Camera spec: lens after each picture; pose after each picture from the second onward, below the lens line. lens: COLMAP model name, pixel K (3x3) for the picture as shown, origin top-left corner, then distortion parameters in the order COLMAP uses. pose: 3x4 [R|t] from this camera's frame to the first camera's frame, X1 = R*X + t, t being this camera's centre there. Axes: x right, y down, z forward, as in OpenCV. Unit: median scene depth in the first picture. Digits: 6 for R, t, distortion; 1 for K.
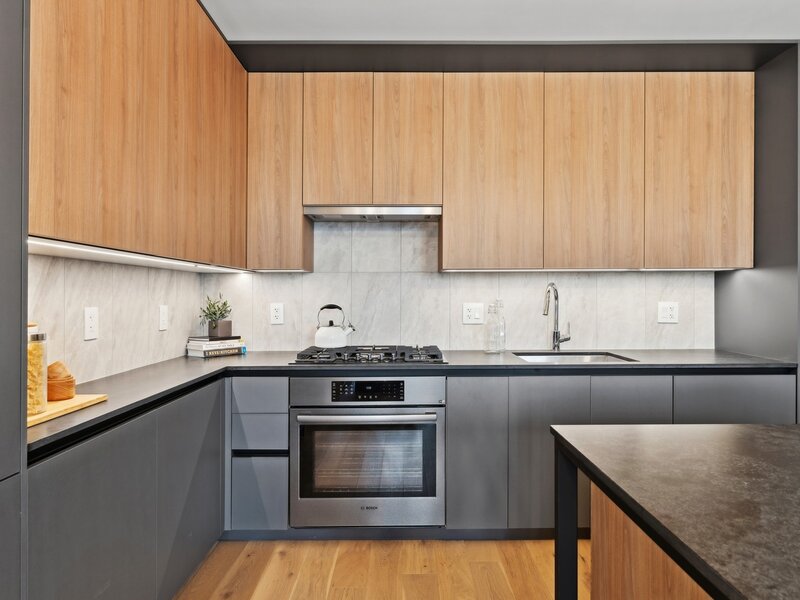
lens RADIAL K [[491.6, 0, 402.7], [0, 491.6, 289.2], [0, 0, 1]] dist [-0.003987, -0.001049]
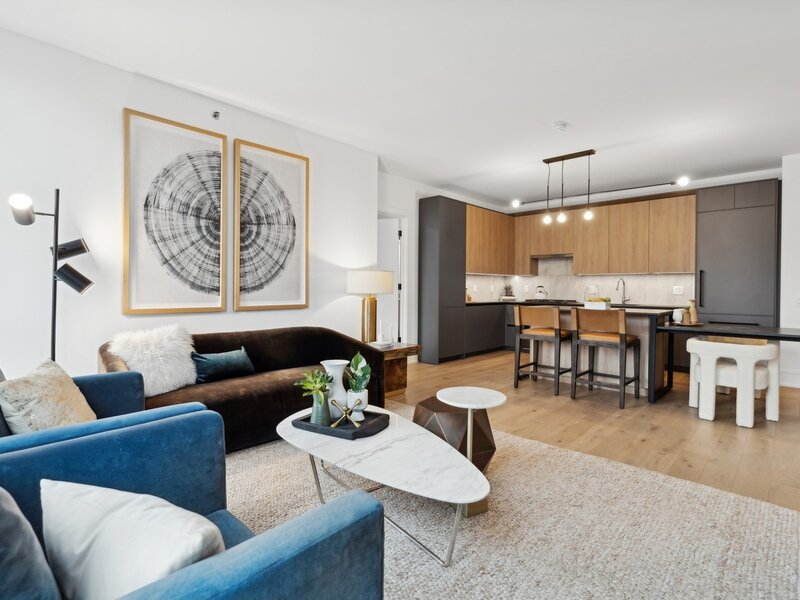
lens RADIAL K [[411.7, 0, 397.8], [0, 411.7, 294.1], [0, 0, 1]] dist [-0.003720, 0.000475]
pose [[0.722269, 0.020274, -0.691315, 1.070664], [-0.000271, 0.999578, 0.029031, 0.008371], [0.691612, -0.020781, 0.721970, -1.614996]]
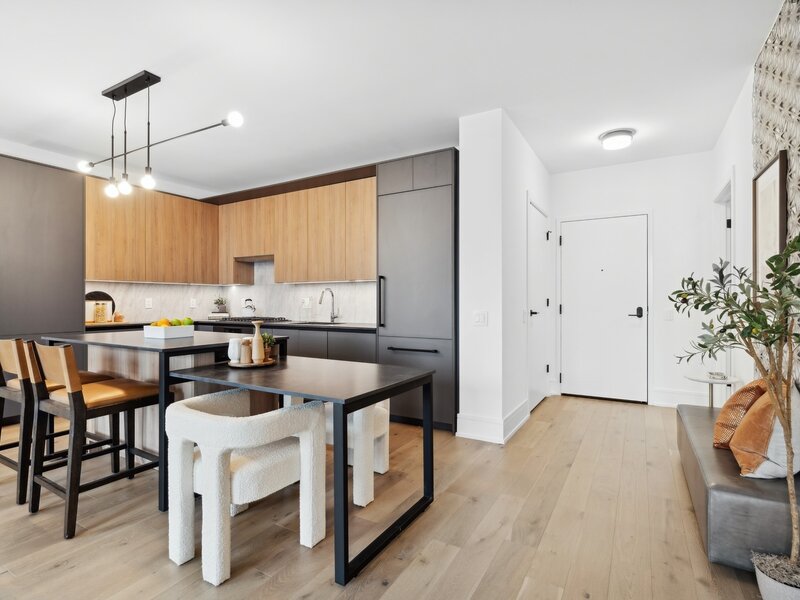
lens RADIAL K [[411.7, 0, 397.8], [0, 411.7, 294.1], [0, 0, 1]] dist [-0.003720, 0.000475]
pose [[0.860857, -0.005520, -0.508817, 1.531899], [0.005013, 0.999985, -0.002367, 0.018237], [0.508822, -0.000514, 0.860871, -0.334734]]
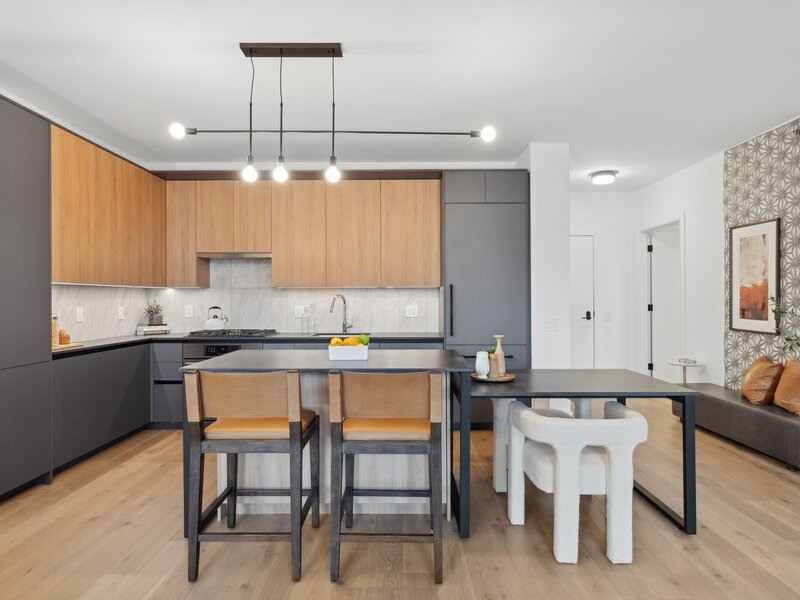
lens RADIAL K [[477.0, 0, 400.0], [0, 477.0, 300.0], [0, 0, 1]] dist [-0.002907, -0.002485]
pose [[0.999952, 0.001106, -0.009707, 0.583443], [-0.000951, 0.999872, 0.015971, -0.022061], [0.009724, -0.015961, 0.999825, -0.791506]]
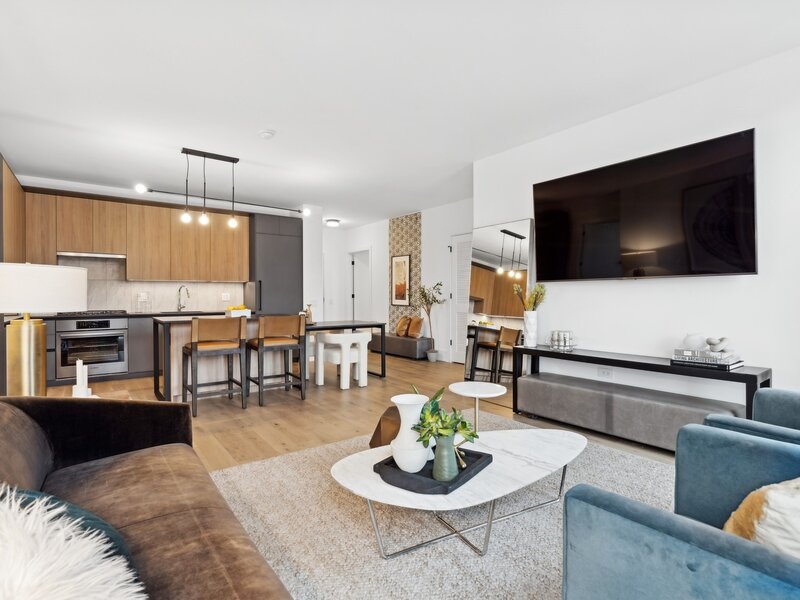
lens RADIAL K [[410.4, 0, 400.0], [0, 410.4, 300.0], [0, 0, 1]] dist [-0.003360, -0.000137]
pose [[0.799956, -0.005430, 0.600034, -0.062869], [-0.009846, 0.999706, 0.022174, 0.003914], [-0.599978, -0.023646, 0.799667, -1.598597]]
